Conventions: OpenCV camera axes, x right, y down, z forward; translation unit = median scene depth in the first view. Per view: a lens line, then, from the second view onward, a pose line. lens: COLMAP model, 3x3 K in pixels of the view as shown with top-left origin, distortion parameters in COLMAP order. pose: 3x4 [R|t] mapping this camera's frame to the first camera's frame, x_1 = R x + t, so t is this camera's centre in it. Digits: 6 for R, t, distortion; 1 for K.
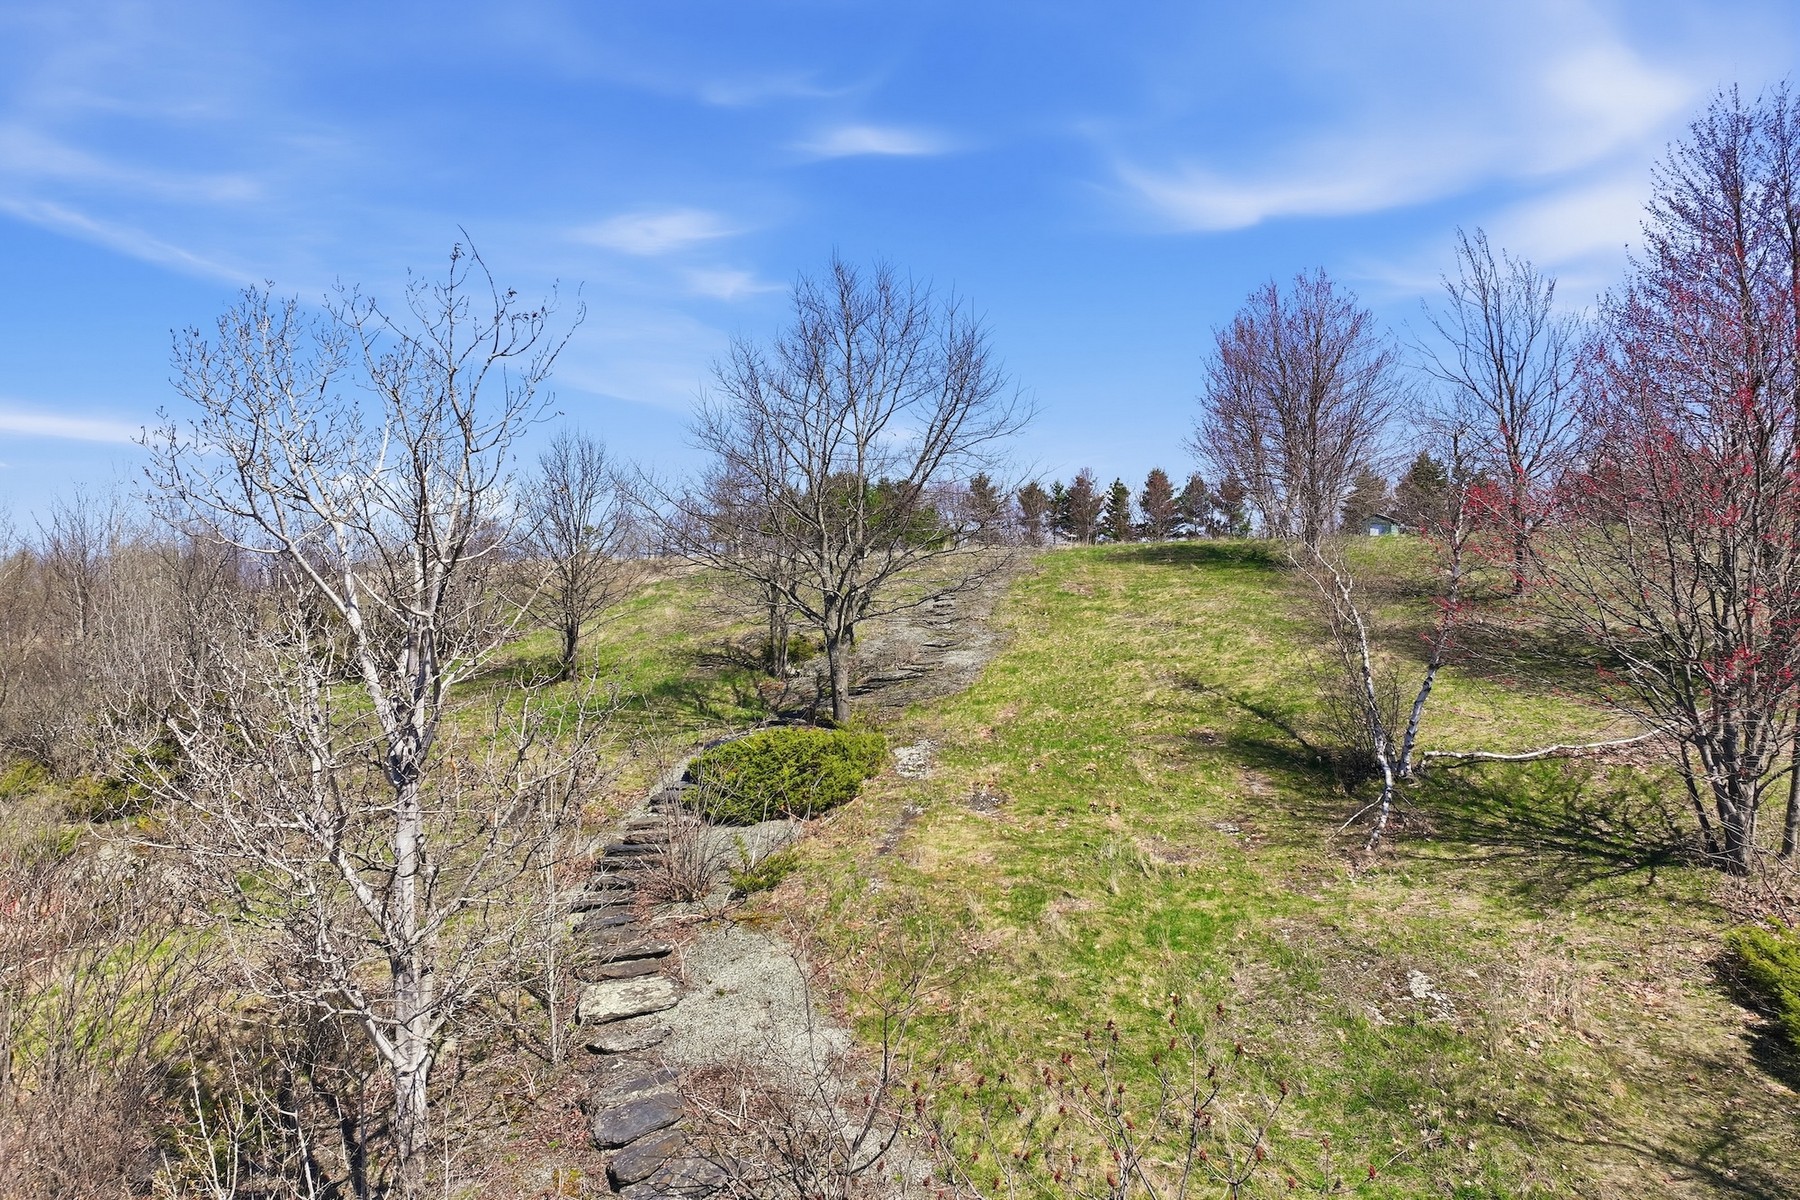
lens RADIAL K [[1238.9, 0, 900.0], [0, 1238.9, 576.1], [0, 0, 1]] dist [0.002009, 0.002527]
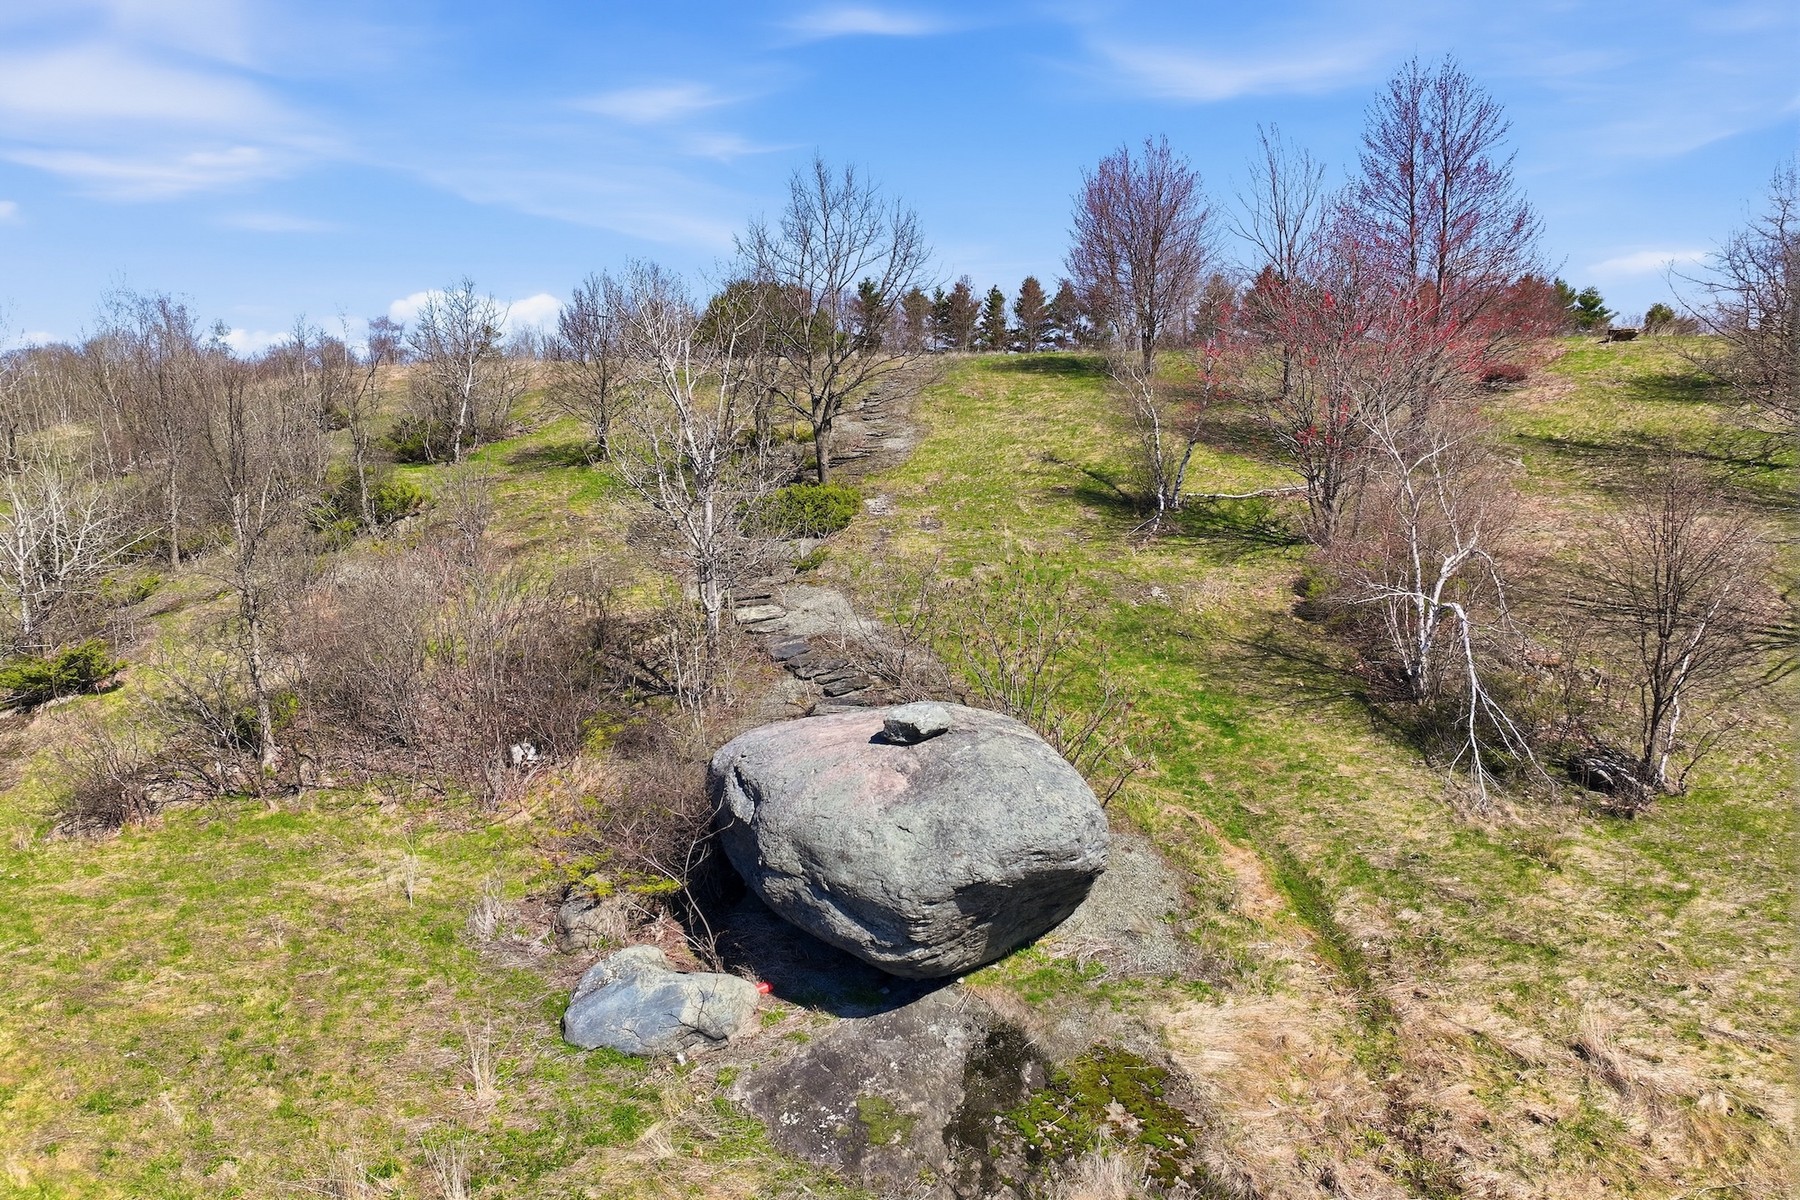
lens RADIAL K [[1259.5, 0, 906.3], [0, 1259.5, 620.7], [0, 0, 1]] dist [0.004024, 0.006295]
pose [[0.993806, -0.016728, 0.109866, -0.118949], [-0.004687, 0.981419, 0.191821, -0.013113], [-0.111033, -0.191148, 0.975261, -0.530221]]
